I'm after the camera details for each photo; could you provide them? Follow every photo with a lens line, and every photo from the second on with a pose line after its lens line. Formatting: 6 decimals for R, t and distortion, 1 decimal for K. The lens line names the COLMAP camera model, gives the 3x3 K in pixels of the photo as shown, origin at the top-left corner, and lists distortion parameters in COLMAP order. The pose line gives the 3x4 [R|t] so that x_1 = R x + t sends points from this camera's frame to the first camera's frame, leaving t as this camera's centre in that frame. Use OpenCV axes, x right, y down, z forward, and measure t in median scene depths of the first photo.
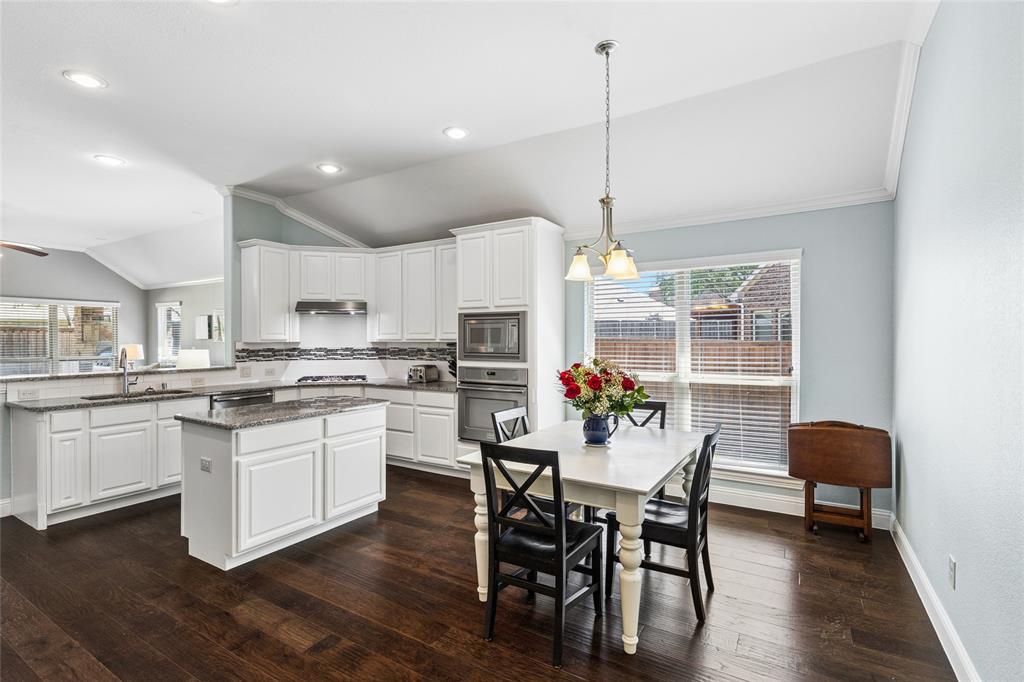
lens RADIAL K [[485.0, 0, 505.3], [0, 485.0, 341.0], [0, 0, 1]] dist [0.000577, 0.000237]
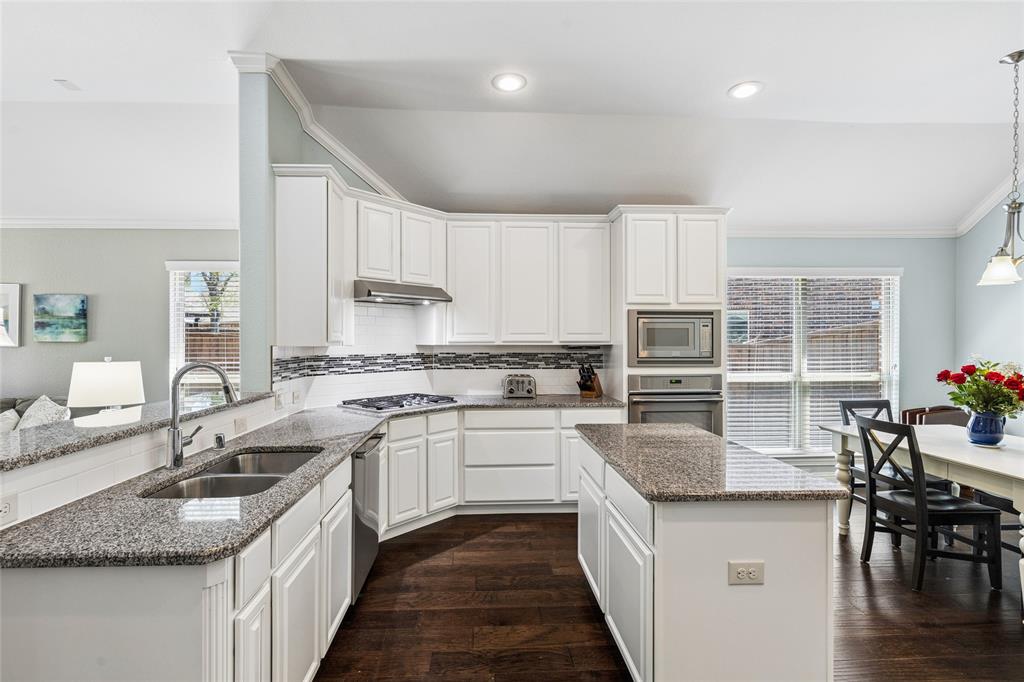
lens RADIAL K [[485.0, 0, 505.3], [0, 485.0, 341.0], [0, 0, 1]] dist [0.000577, 0.000237]
pose [[0.819723, 0.000409, 0.572760, -0.623487], [0.001755, 0.999993, -0.003226, -0.001647], [-0.572757, 0.003649, 0.819717, 0.385652]]
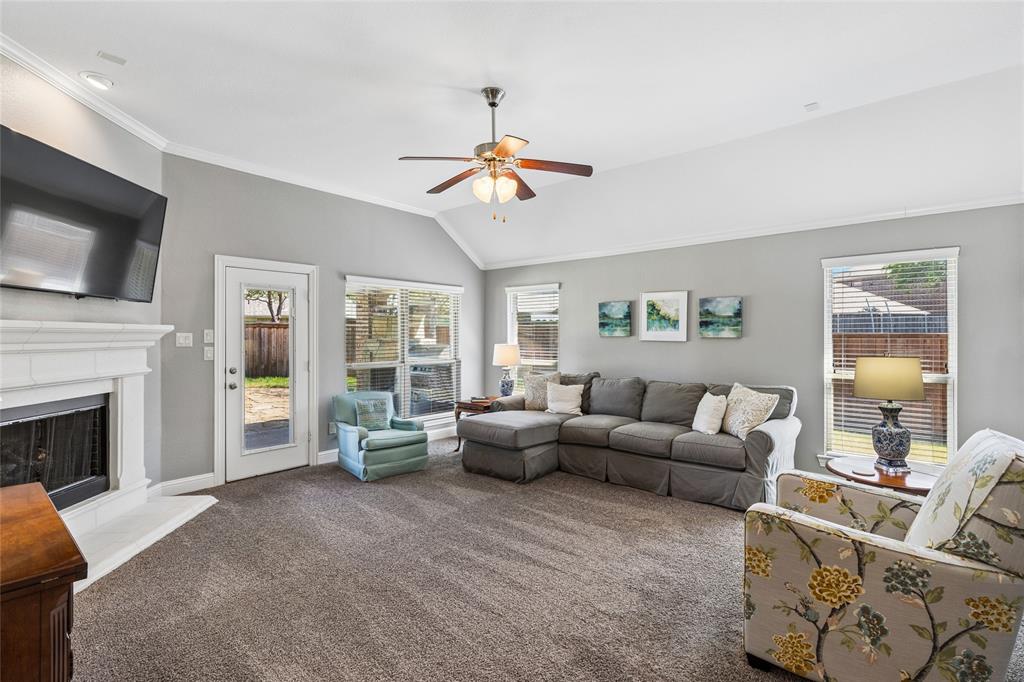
lens RADIAL K [[485.0, 0, 505.3], [0, 485.0, 341.0], [0, 0, 1]] dist [0.000577, 0.000237]
pose [[0.986680, 0.004677, -0.162606, -1.000438], [-0.003821, 0.999977, 0.005579, -0.001212], [0.162629, -0.004883, 0.986675, 0.456034]]
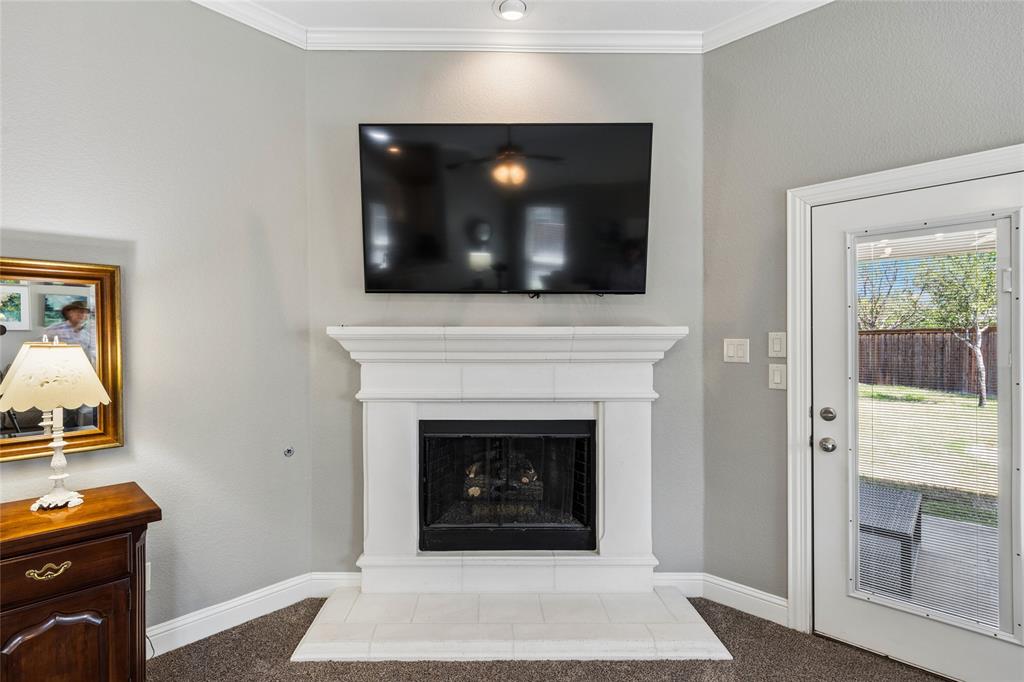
lens RADIAL K [[487.9, 0, 489.0], [0, 487.9, 344.3], [0, 0, 1]] dist [0.001454, 0.000244]
pose [[-0.225024, 0.004466, -0.974343, -1.126858], [-0.004722, 0.999973, 0.005674, -0.003807], [0.974342, 0.005877, -0.224996, 1.002045]]
